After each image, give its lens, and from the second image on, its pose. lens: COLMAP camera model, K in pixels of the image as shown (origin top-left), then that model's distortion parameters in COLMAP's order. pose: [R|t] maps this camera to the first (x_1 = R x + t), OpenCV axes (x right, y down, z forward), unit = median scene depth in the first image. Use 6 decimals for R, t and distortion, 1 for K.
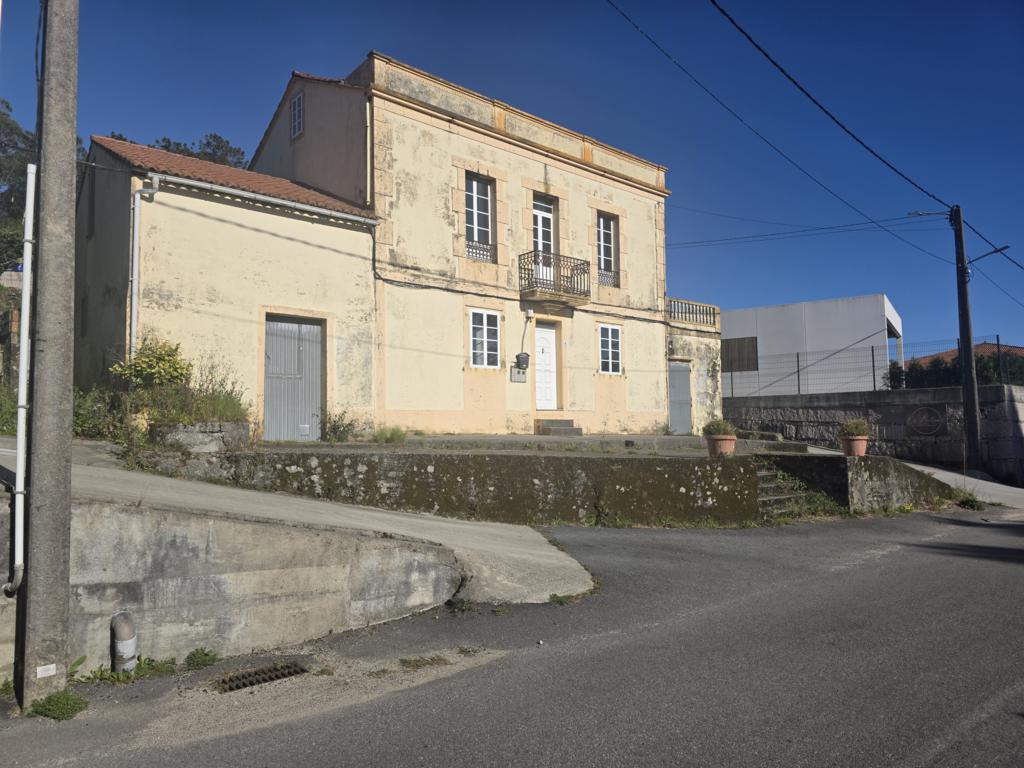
lens RADIAL K [[691.7, 0, 515.0], [0, 691.7, 385.2], [0, 0, 1]] dist [0.076954, -0.080223]
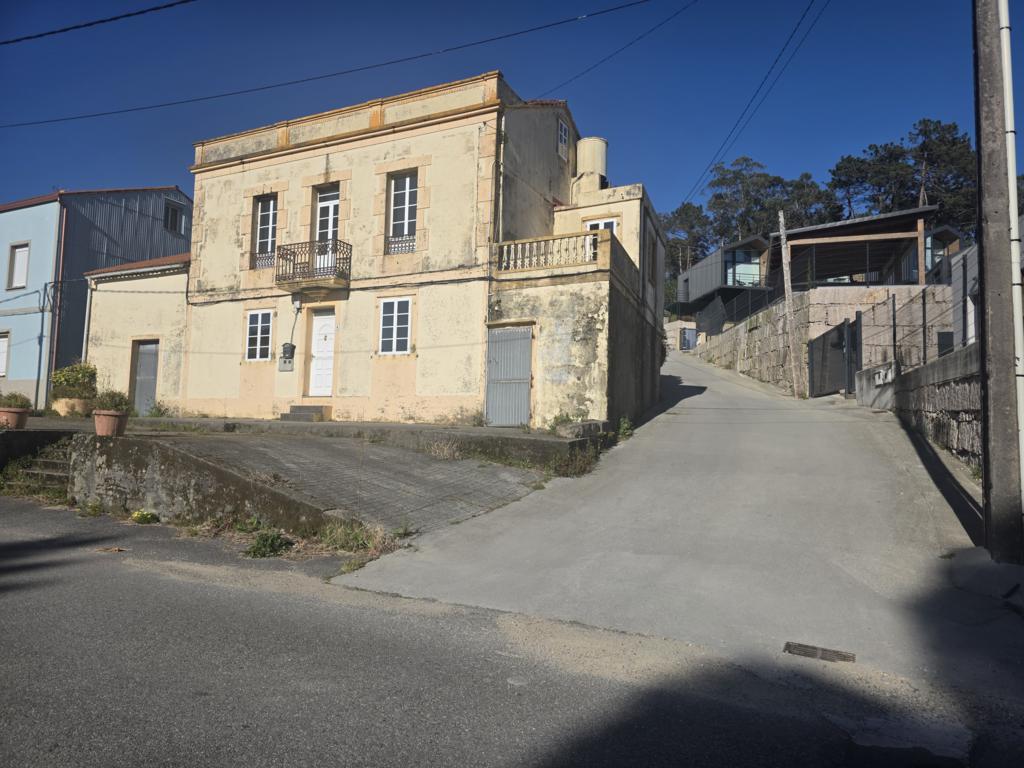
lens RADIAL K [[691.7, 0, 515.0], [0, 691.7, 385.2], [0, 0, 1]] dist [0.076954, -0.080223]
pose [[0.373856, -0.051890, -0.926034, 1.179278], [0.027249, 0.998617, -0.044957, 0.078429], [0.927086, -0.008426, 0.374753, 0.956714]]
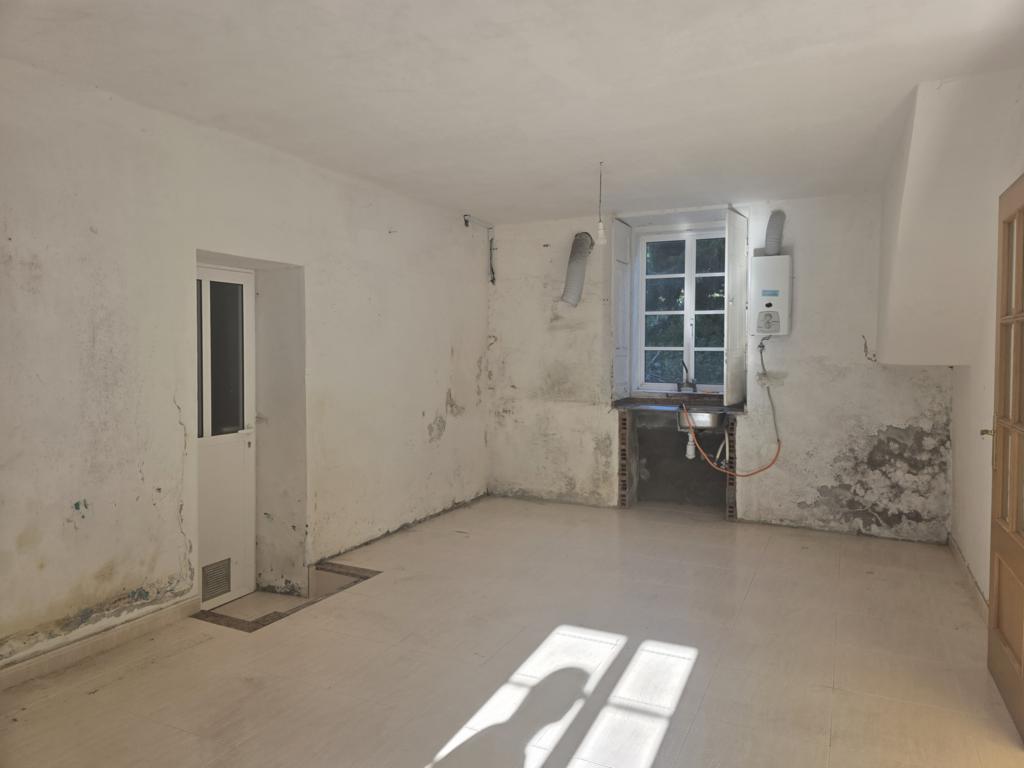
lens RADIAL K [[696.0, 0, 519.9], [0, 696.0, 365.7], [0, 0, 1]] dist [0.064723, -0.072576]
pose [[0.407252, 0.039010, -0.912482, 0.462968], [0.046567, 0.996901, 0.063402, -0.058551], [0.912128, -0.068312, 0.404173, 0.946520]]
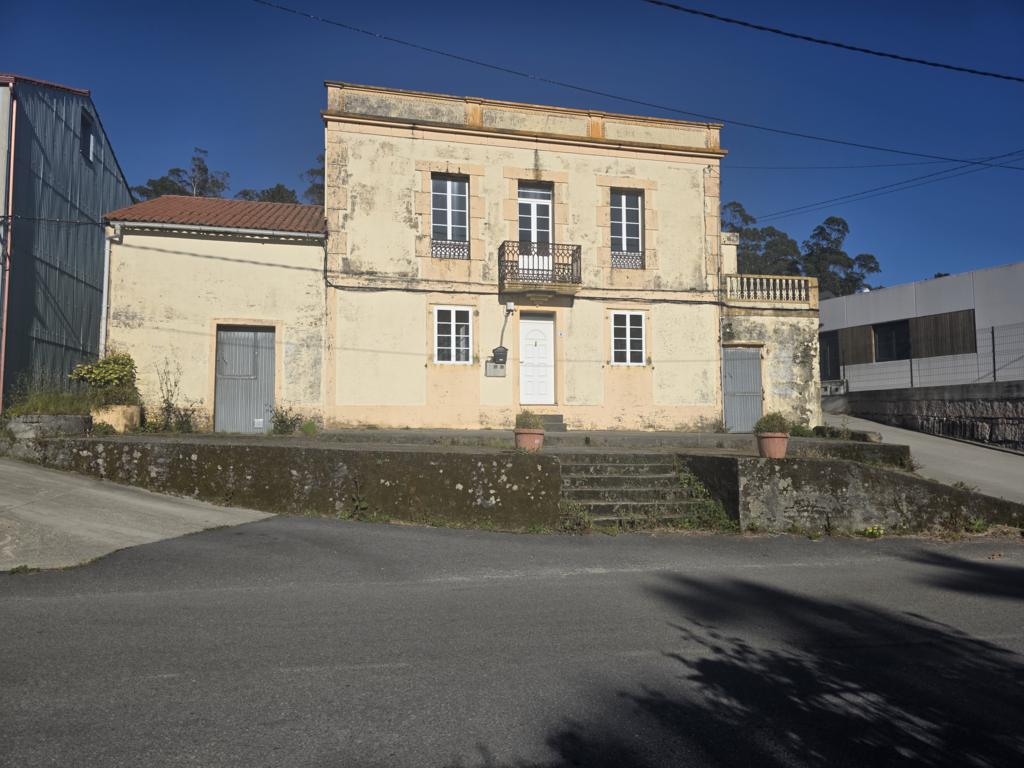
lens RADIAL K [[691.2, 0, 516.3], [0, 691.2, 382.7], [0, 0, 1]] dist [0.075090, -0.078809]
pose [[0.883911, -0.025527, -0.466957, 0.508174], [0.023725, 0.999671, -0.009739, 0.014765], [0.467052, -0.002470, 0.884226, 0.147858]]
